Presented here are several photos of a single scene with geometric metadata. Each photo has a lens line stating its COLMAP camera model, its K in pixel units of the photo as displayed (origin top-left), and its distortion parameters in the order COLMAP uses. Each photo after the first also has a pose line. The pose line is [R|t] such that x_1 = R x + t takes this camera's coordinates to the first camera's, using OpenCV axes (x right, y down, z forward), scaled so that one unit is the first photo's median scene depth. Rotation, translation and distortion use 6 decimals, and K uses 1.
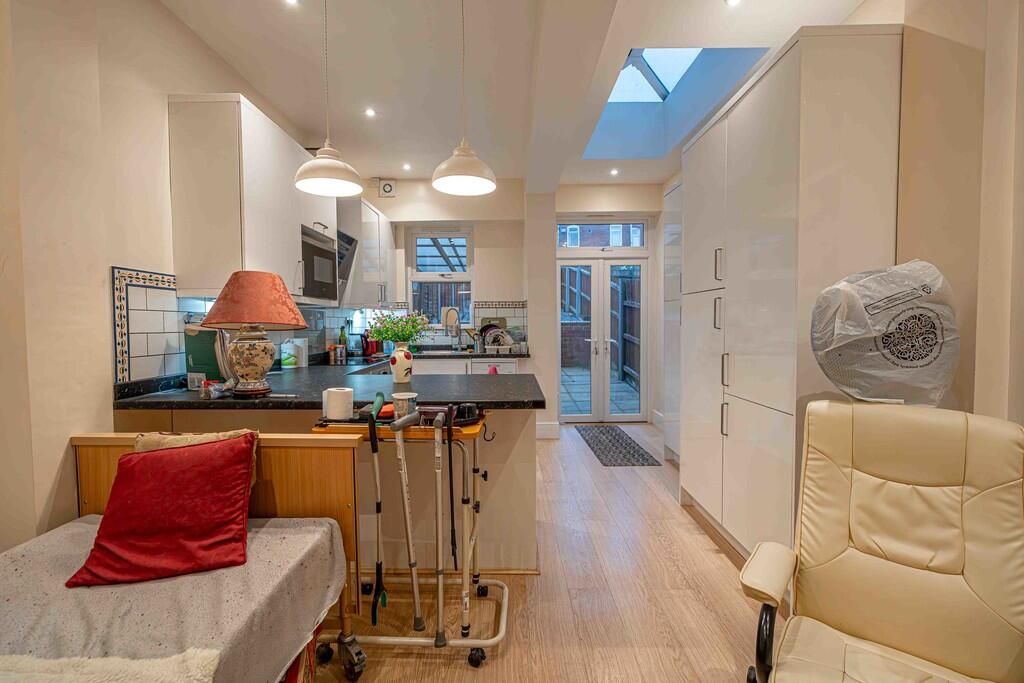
lens RADIAL K [[458.7, 0, 512.0], [0, 458.7, 343.4], [0, 0, 1]] dist [-0.012047, -0.000235]
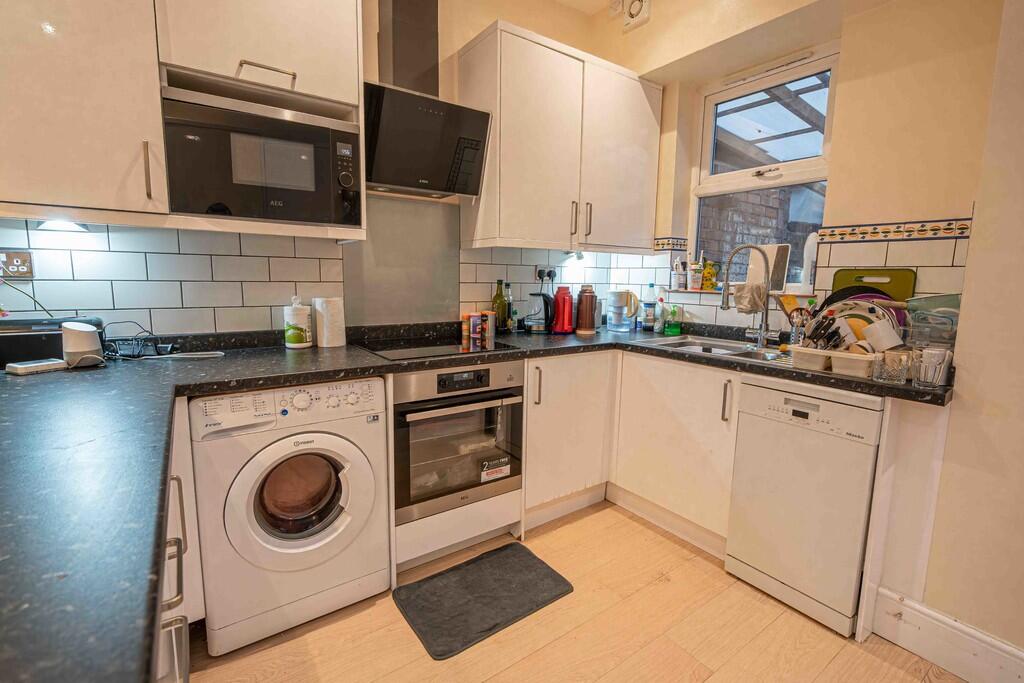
lens RADIAL K [[458.7, 0, 510.6], [0, 458.7, 341.5], [0, 0, 1]] dist [-0.012047, -0.000235]
pose [[0.580105, 0.128678, -0.804314, 0.131651], [-0.057822, 0.991457, 0.116914, -0.033415], [0.812487, -0.021315, 0.582590, 0.783412]]
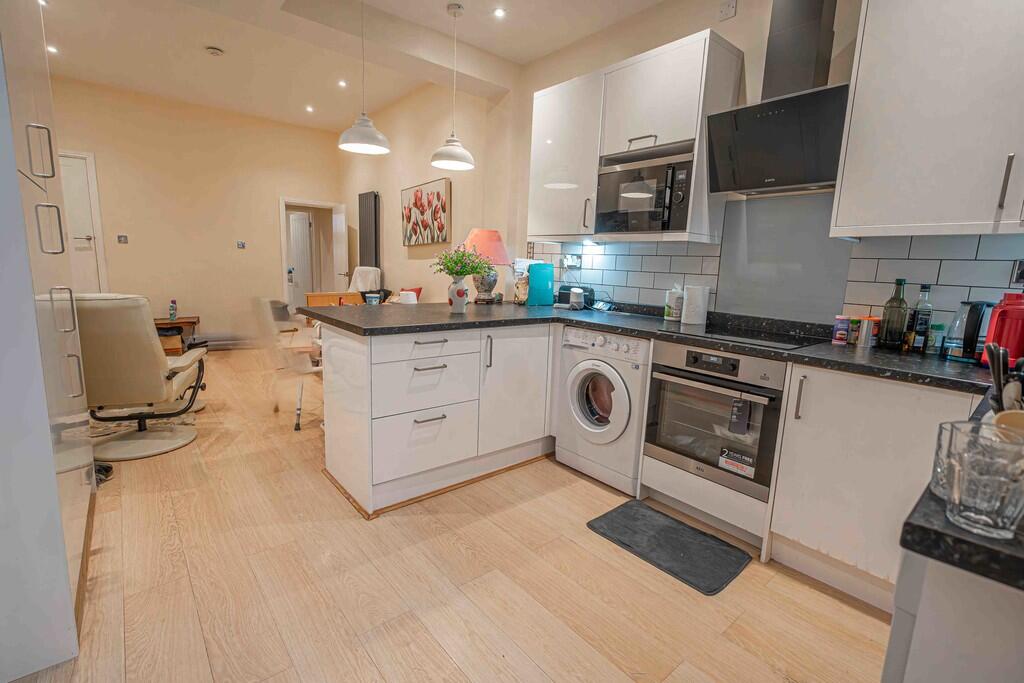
lens RADIAL K [[458.7, 0, 511.1], [0, 458.7, 339.9], [0, 0, 1]] dist [-0.012047, -0.000235]
pose [[-0.763008, 0.084090, -0.640896, 0.237879], [-0.062399, 0.977289, 0.202515, -0.052859], [0.643370, 0.194513, -0.740432, 1.269939]]
